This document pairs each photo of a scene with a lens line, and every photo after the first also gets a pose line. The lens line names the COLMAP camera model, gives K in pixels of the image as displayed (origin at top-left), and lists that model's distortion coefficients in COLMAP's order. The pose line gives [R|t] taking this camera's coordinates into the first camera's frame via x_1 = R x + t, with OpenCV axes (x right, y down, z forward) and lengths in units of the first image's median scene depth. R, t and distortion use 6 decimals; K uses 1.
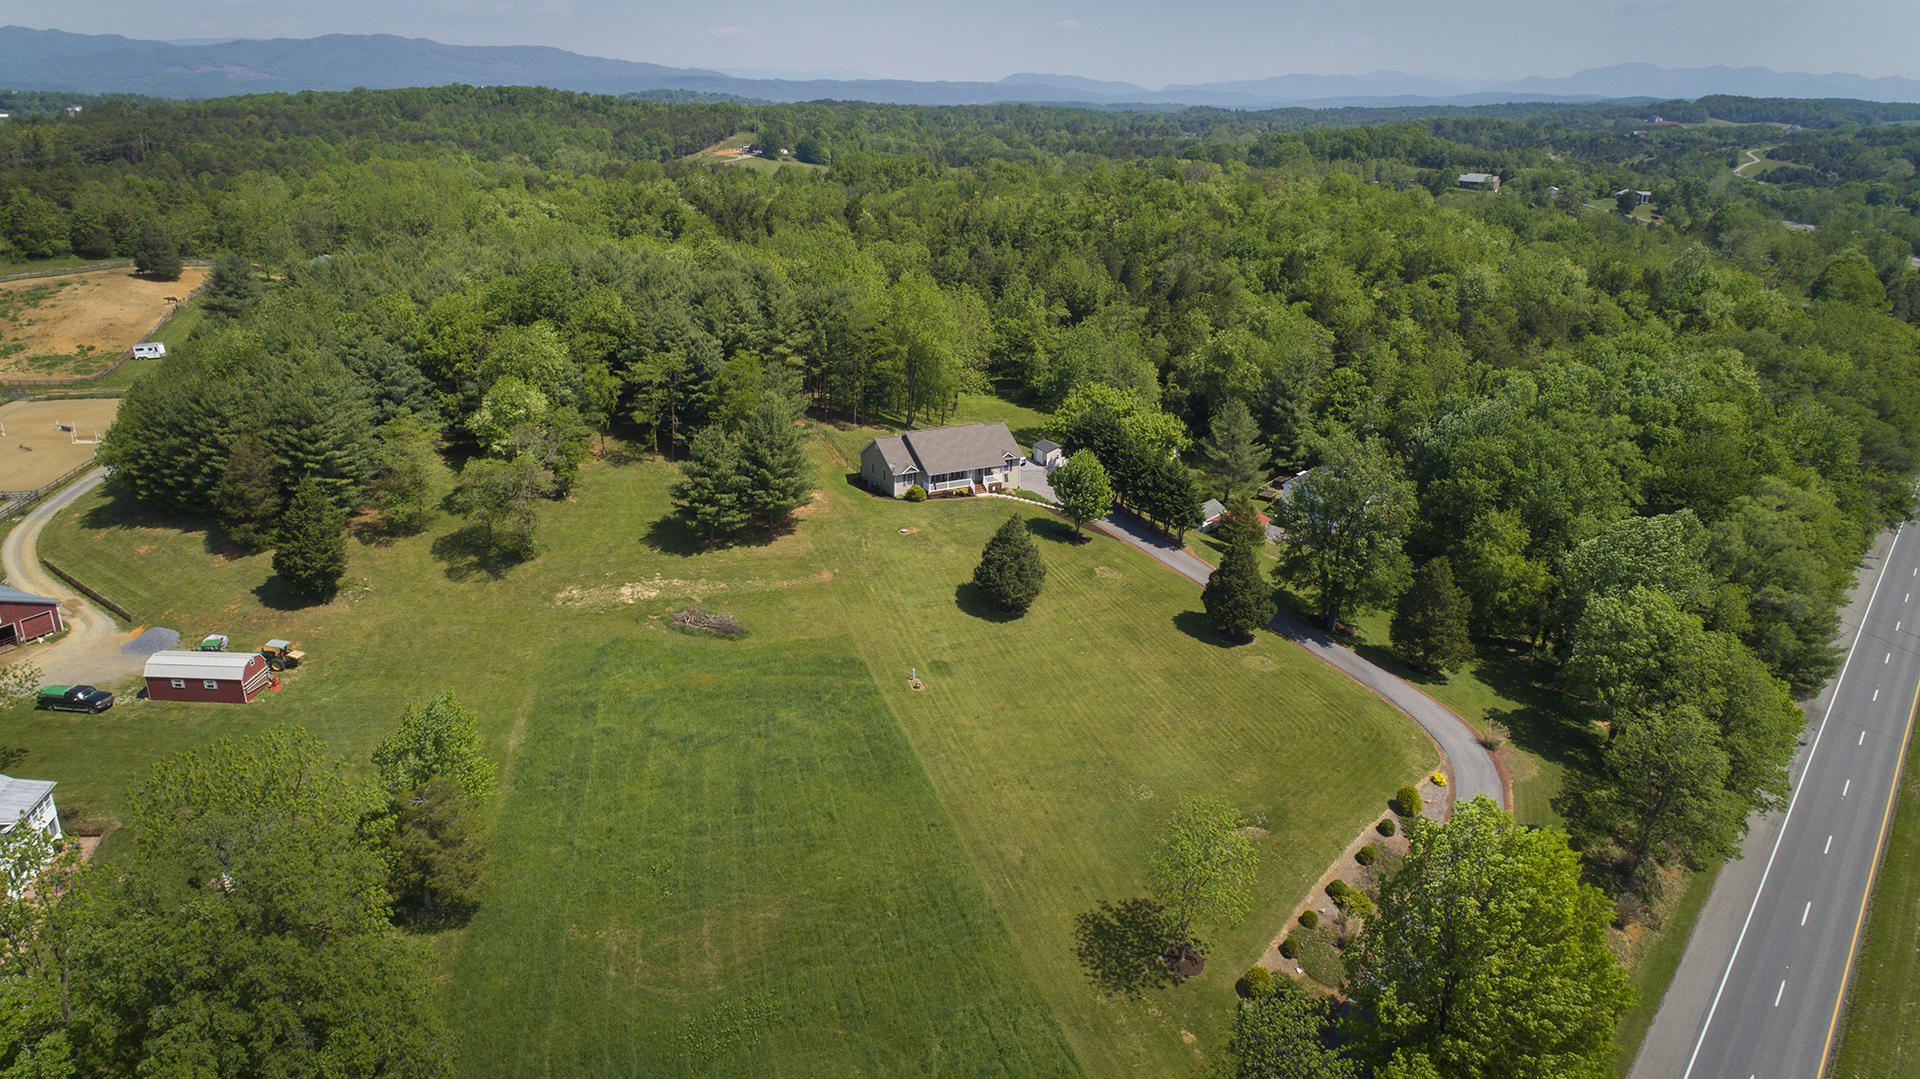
lens RADIAL K [[1291.1, 0, 958.7], [0, 1291.1, 545.4], [0, 0, 1]] dist [-0.014602, 0.007183]
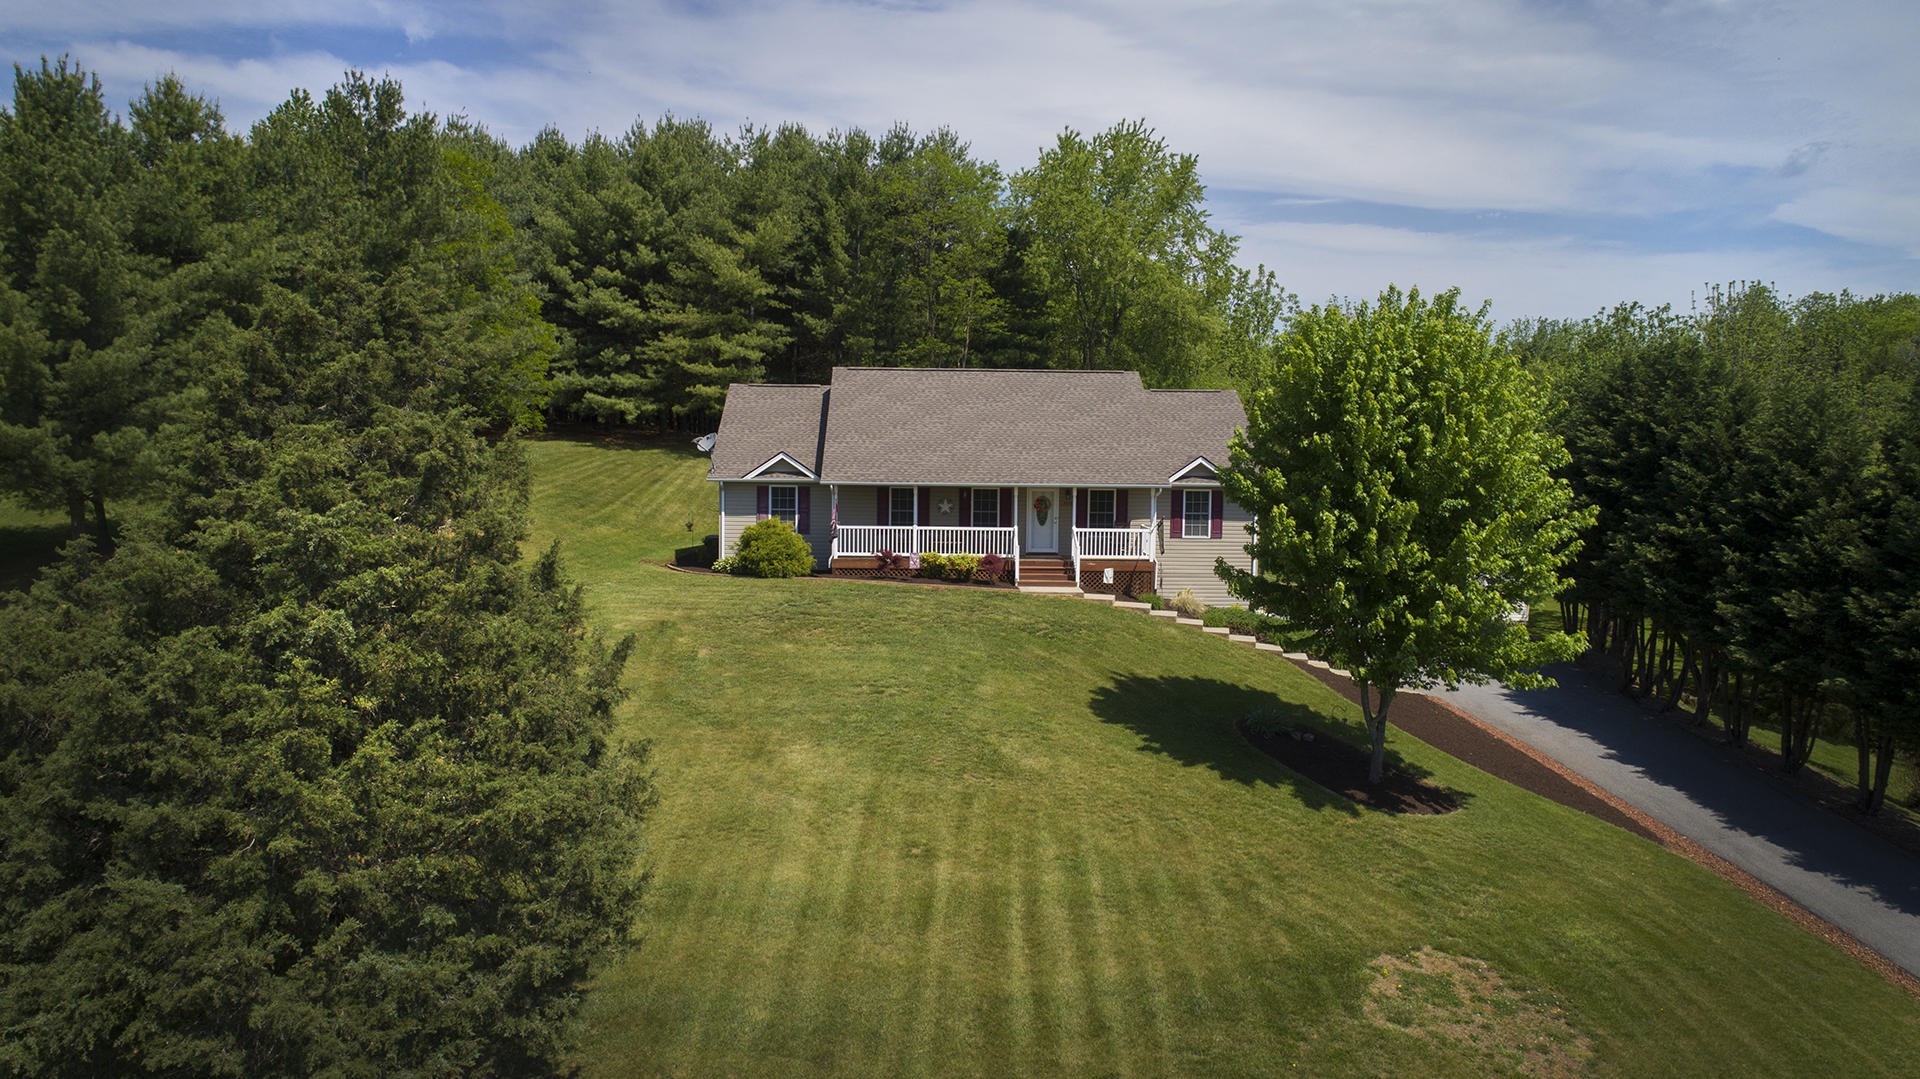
lens RADIAL K [[1291.1, 0, 966.4], [0, 1291.1, 536.3], [0, 0, 1]] dist [-0.014602, 0.007183]
pose [[0.893841, 0.027953, -0.447513, 0.116558], [-0.150188, 0.959067, -0.240072, 0.013139], [0.422484, 0.281797, 0.861451, 0.782295]]
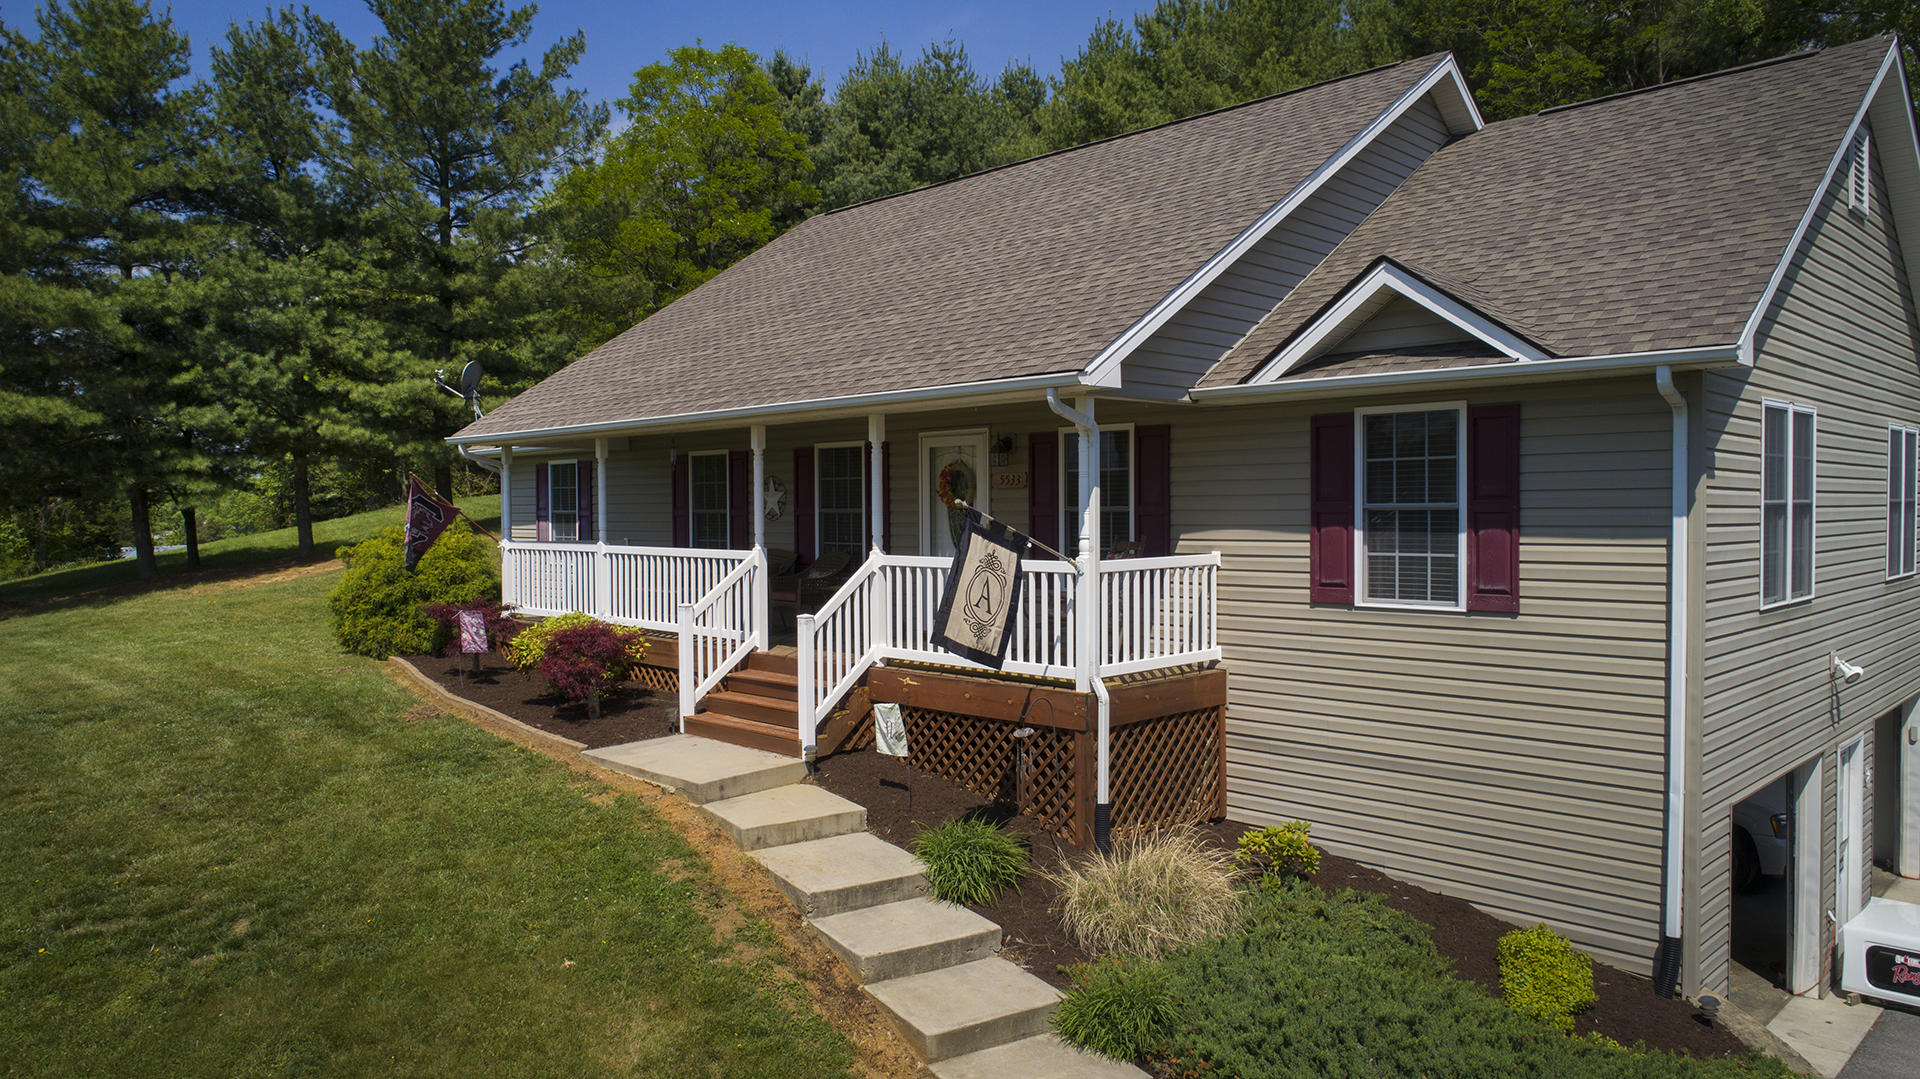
lens RADIAL K [[1291.1, 0, 951.2], [0, 1291.1, 547.5], [0, 0, 1]] dist [-0.014602, 0.007183]
pose [[0.265260, 0.017726, -0.964014, 0.094698], [-0.309709, 0.948412, -0.067781, -0.050651], [0.913081, 0.316544, 0.257066, 0.998930]]
